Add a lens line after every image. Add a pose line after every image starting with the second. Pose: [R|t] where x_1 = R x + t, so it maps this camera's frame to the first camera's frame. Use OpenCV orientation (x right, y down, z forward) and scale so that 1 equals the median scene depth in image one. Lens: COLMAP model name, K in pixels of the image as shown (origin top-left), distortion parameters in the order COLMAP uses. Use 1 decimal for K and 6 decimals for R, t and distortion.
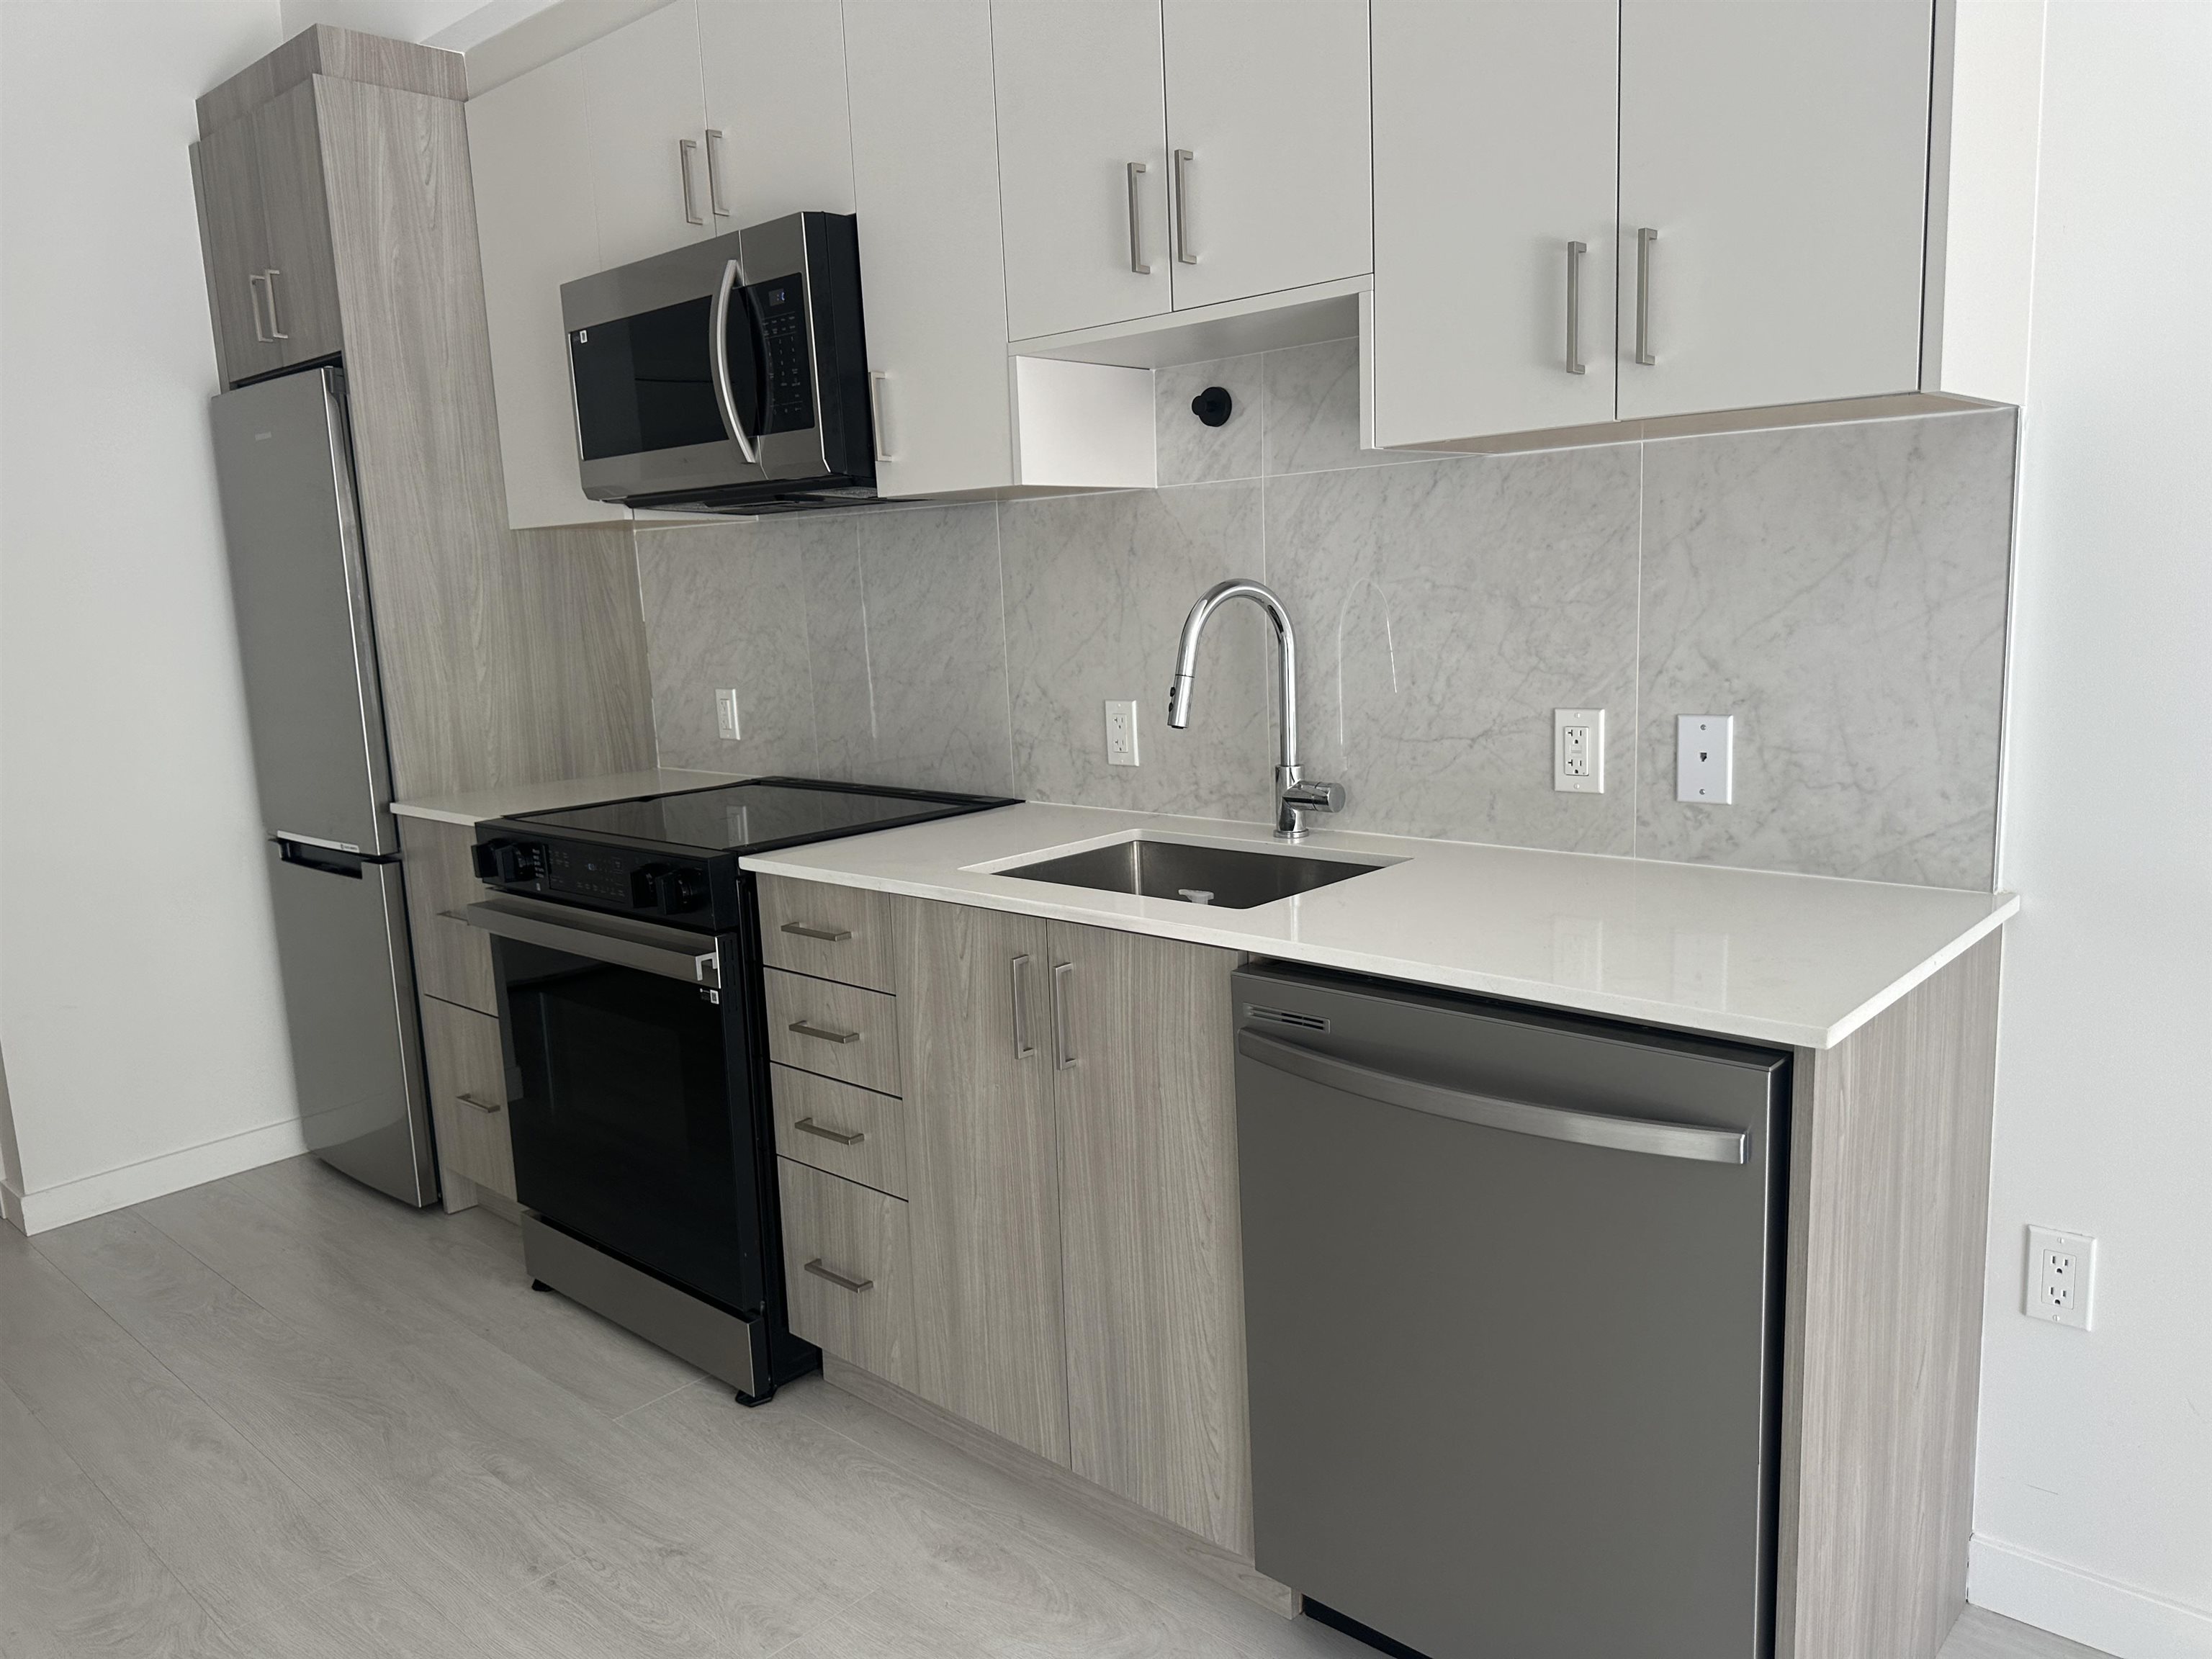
lens RADIAL K [[1570.8, 0, 1116.4], [0, 1570.8, 811.8], [0, 0, 1]] dist [0.068559, -0.085975]
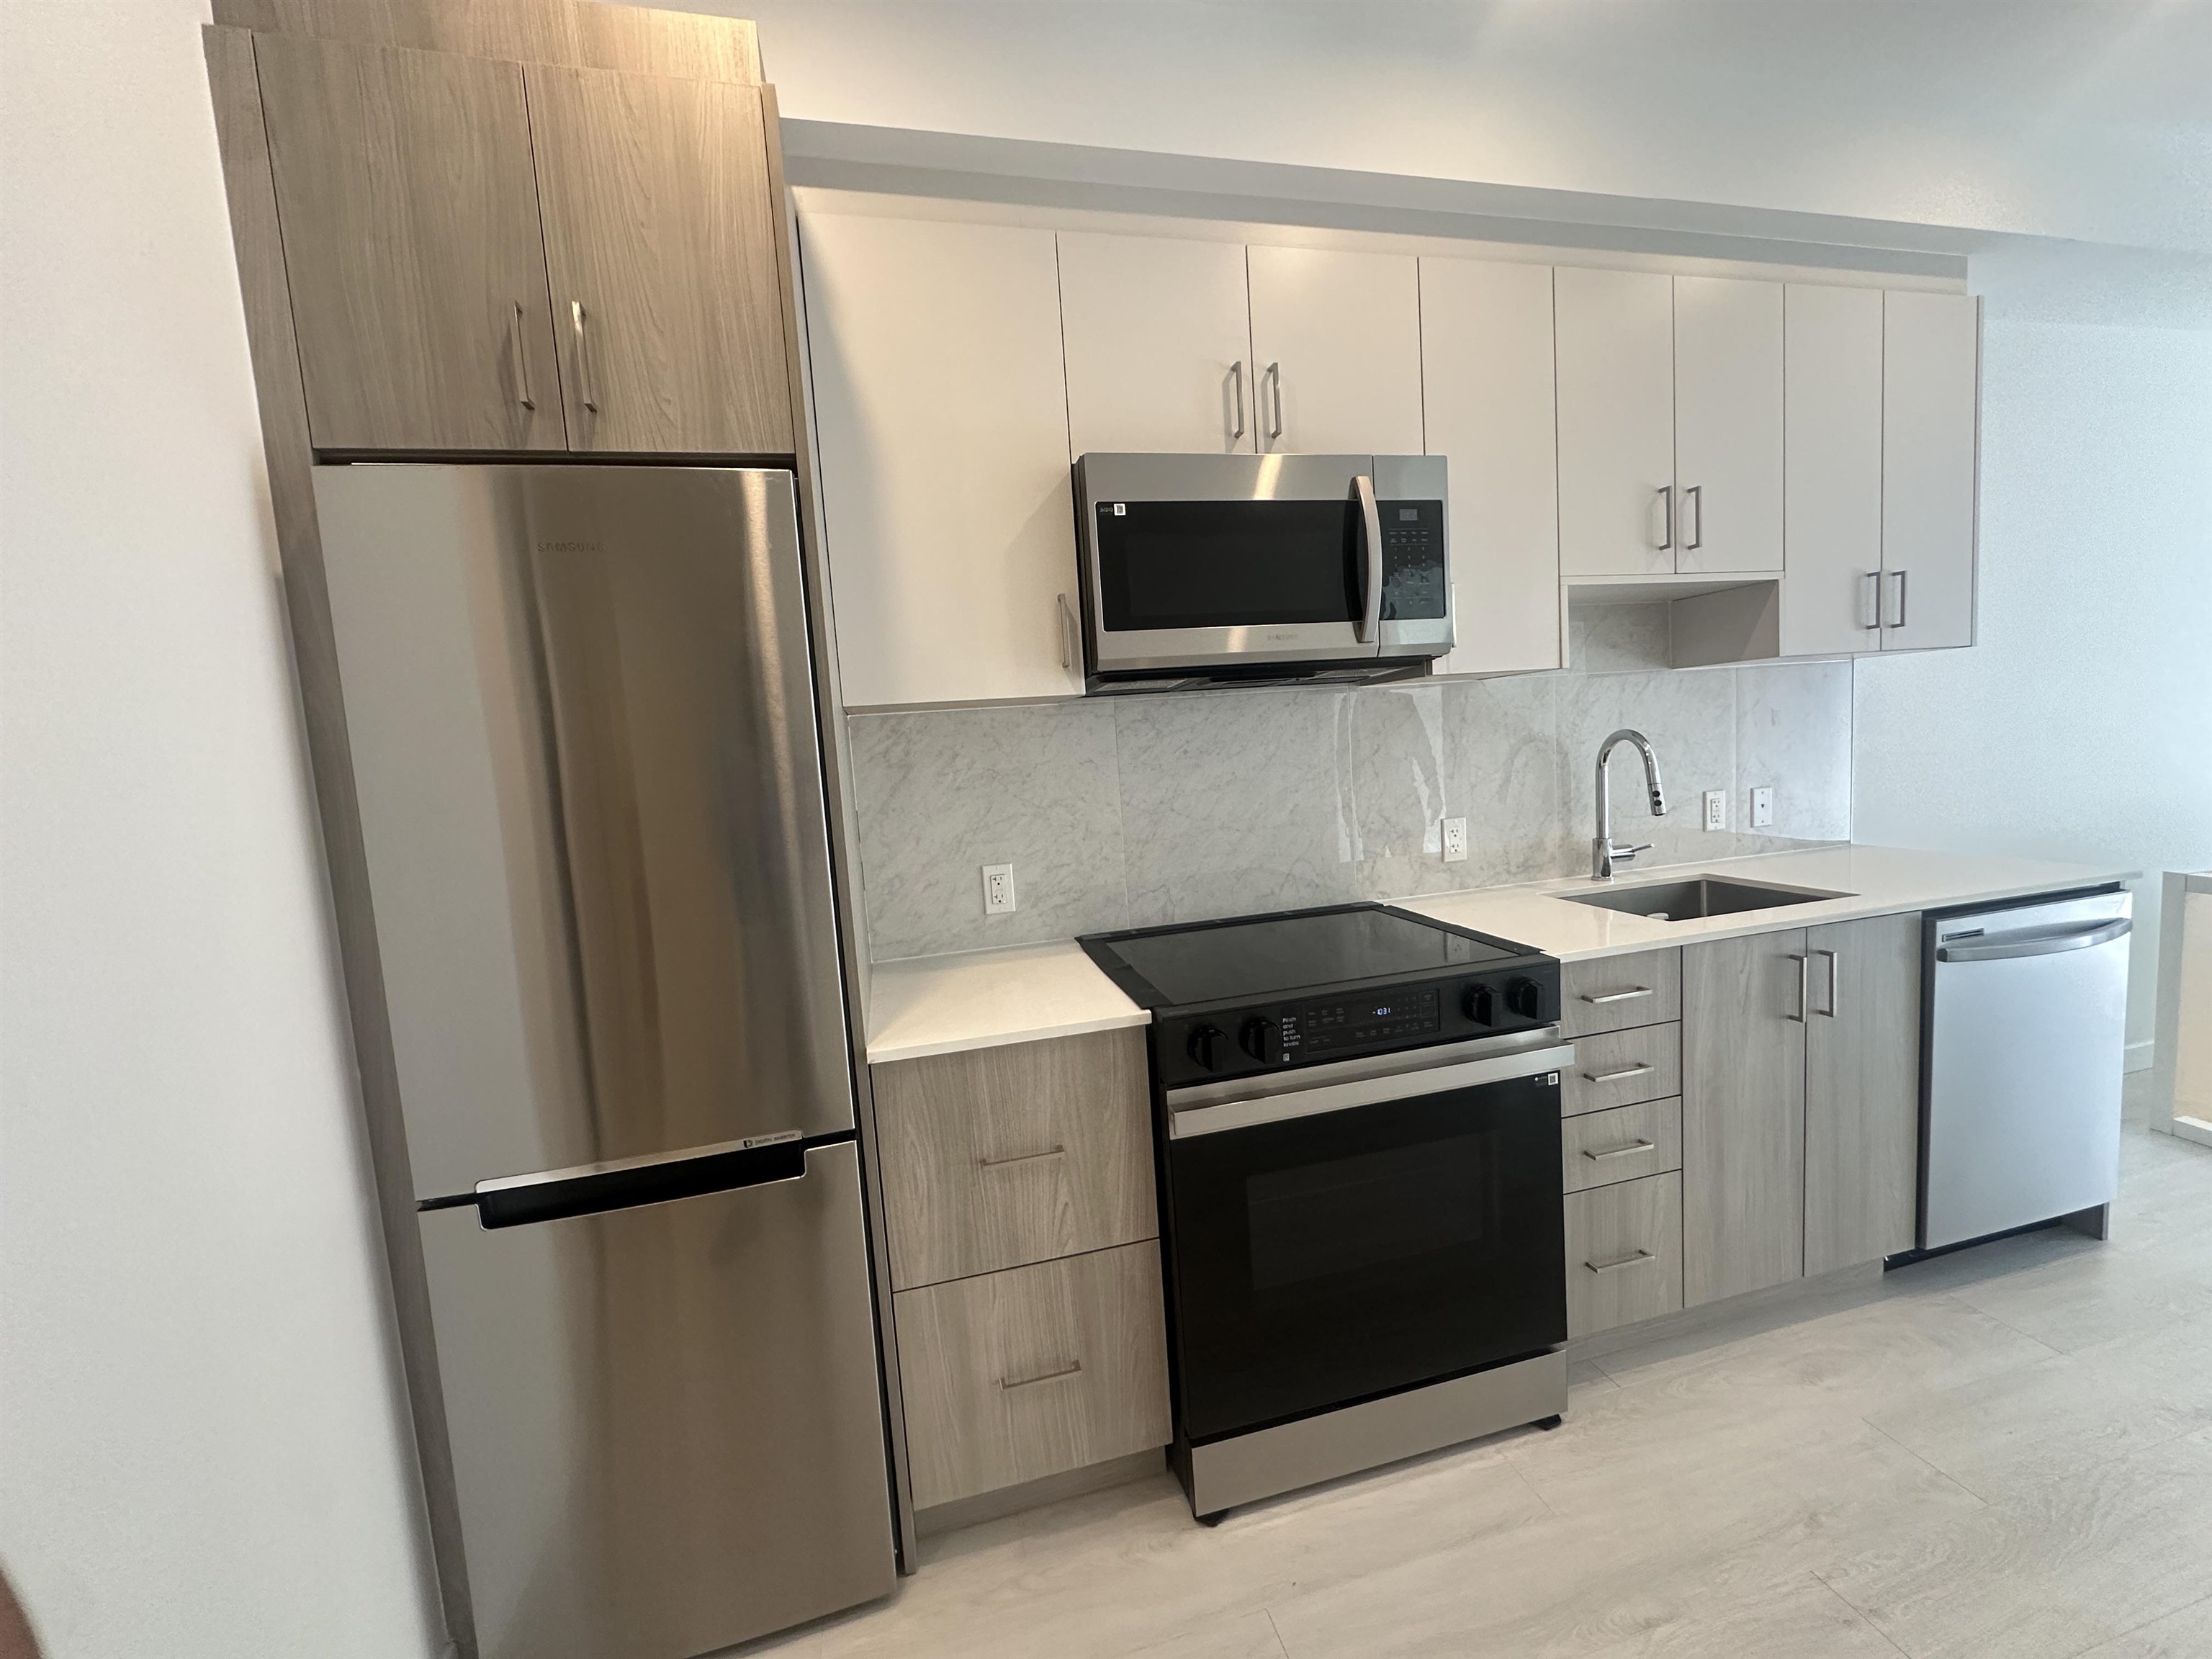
lens RADIAL K [[894.3, 0, 1104.6], [0, 894.3, 812.4], [0, 0, 1]] dist [0.000020, 0.001523]
pose [[0.554953, -0.062783, 0.829509, -1.017454], [0.168652, 0.984932, -0.038283, -0.113548], [-0.814606, 0.161144, 0.557180, 0.898854]]
